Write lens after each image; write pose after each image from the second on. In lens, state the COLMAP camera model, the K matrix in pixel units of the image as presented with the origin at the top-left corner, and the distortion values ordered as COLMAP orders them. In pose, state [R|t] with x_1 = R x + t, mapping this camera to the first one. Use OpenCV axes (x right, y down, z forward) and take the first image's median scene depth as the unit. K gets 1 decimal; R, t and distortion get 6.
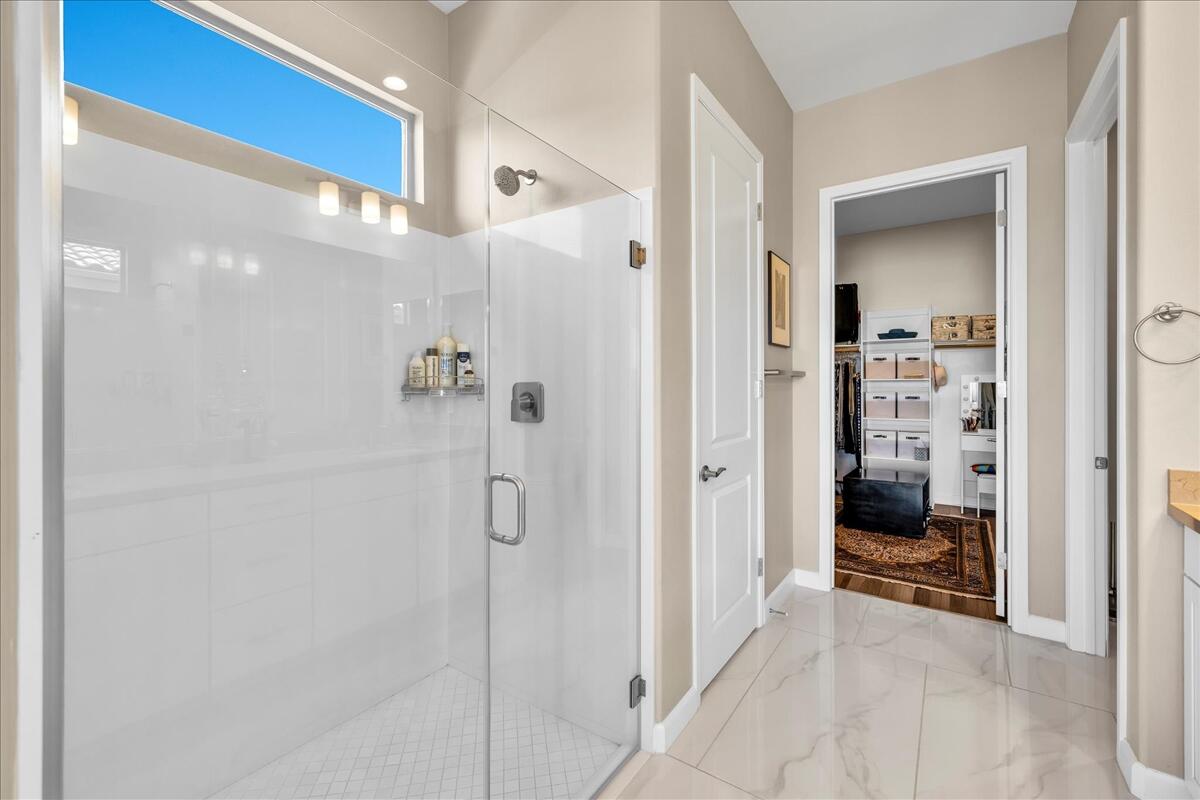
lens RADIAL K [[500.1, 0, 597.0], [0, 500.1, 389.5], [0, 0, 1]] dist [0.002485, 0.000107]
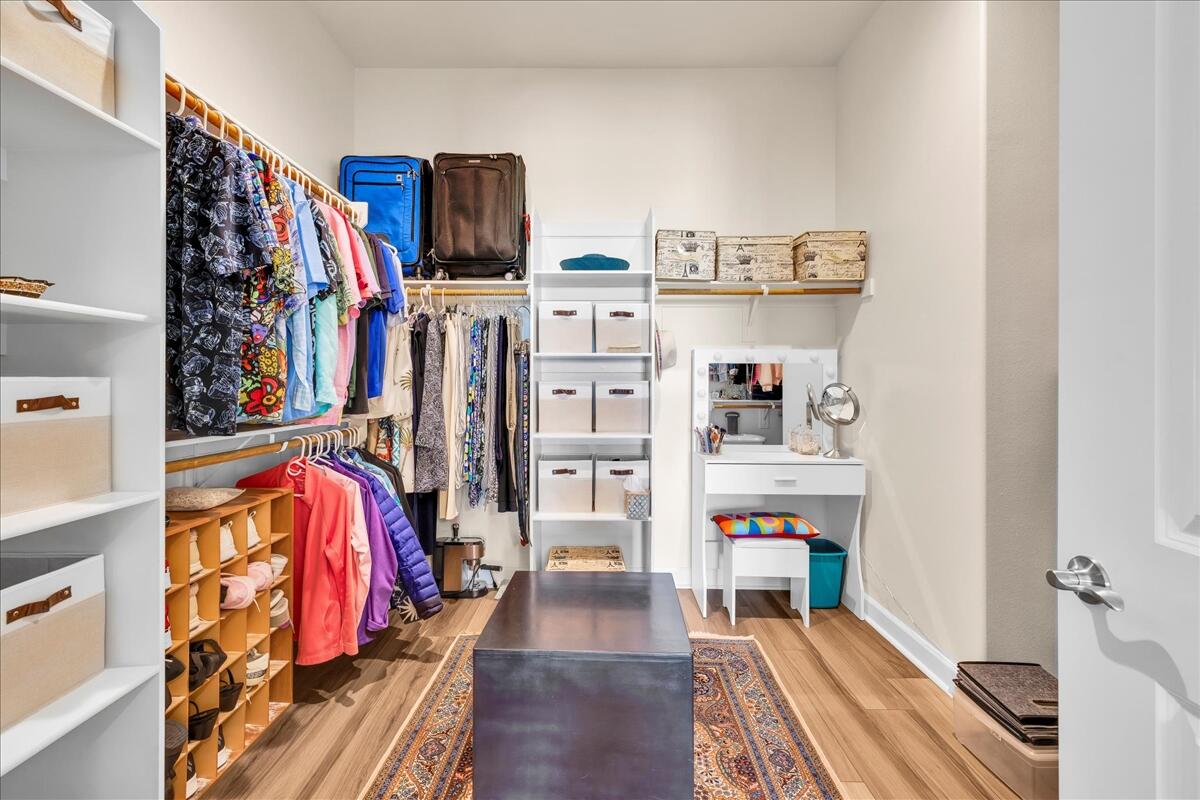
lens RADIAL K [[500.1, 0, 597.6], [0, 500.1, 389.4], [0, 0, 1]] dist [0.002485, 0.000107]
pose [[0.818932, -0.001015, 0.573890, 0.315583], [-0.003717, 0.999968, 0.007073, 0.010051], [-0.573879, -0.007926, 0.818902, 0.589019]]
